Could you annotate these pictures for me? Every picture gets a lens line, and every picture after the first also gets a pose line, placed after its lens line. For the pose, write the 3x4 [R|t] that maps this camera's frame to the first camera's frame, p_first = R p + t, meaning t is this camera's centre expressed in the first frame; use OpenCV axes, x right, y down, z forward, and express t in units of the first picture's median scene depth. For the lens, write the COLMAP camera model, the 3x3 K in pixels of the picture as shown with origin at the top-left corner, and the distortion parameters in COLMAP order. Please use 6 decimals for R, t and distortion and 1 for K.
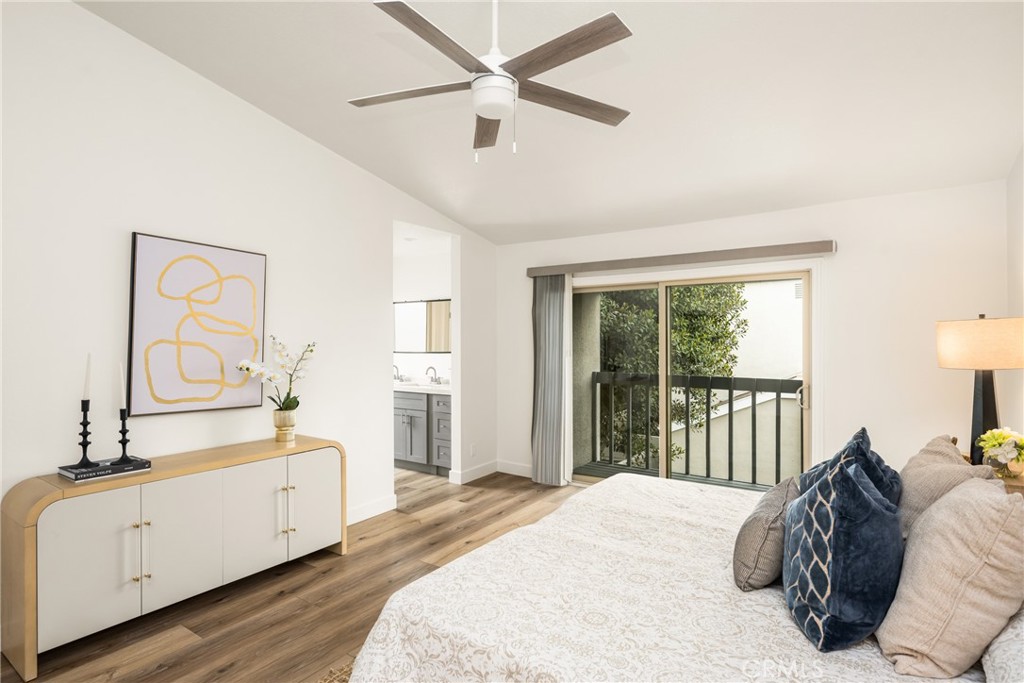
lens RADIAL K [[531.2, 0, 512.0], [0, 531.2, 341.5], [0, 0, 1]] dist [0.008032, 0.000744]
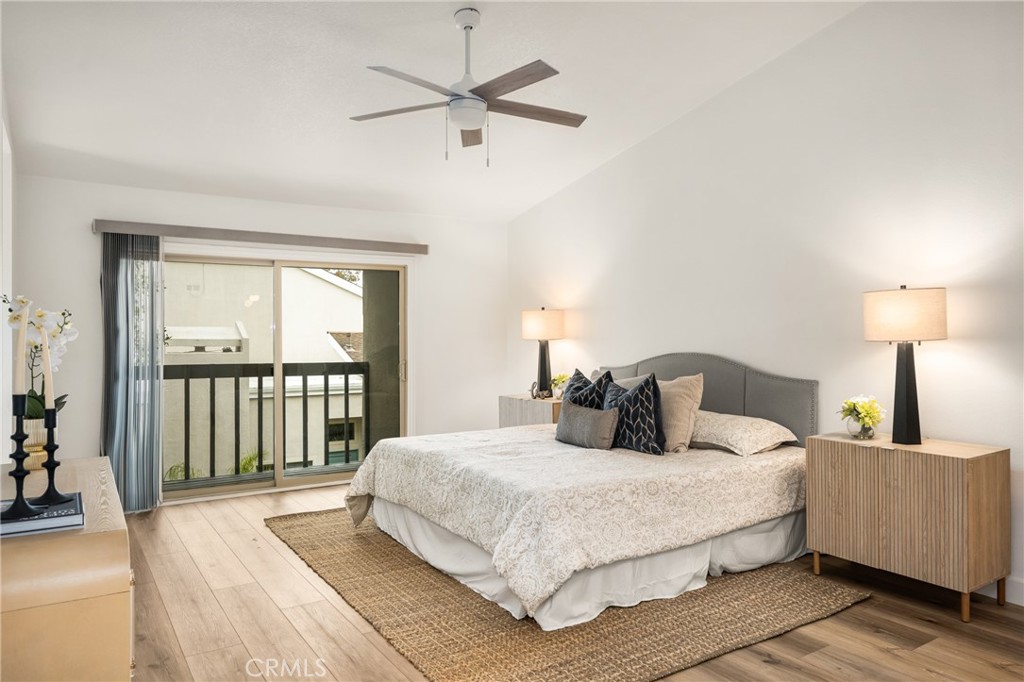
lens RADIAL K [[693.8, 0, 512.0], [0, 693.8, 341.0], [0, 0, 1]] dist [0.000953, 0.000144]
pose [[0.392047, -0.002985, 0.919940, -0.636016], [0.003694, 0.999992, 0.001671, 0.027669], [-0.919938, 0.002743, 0.392055, 0.122776]]
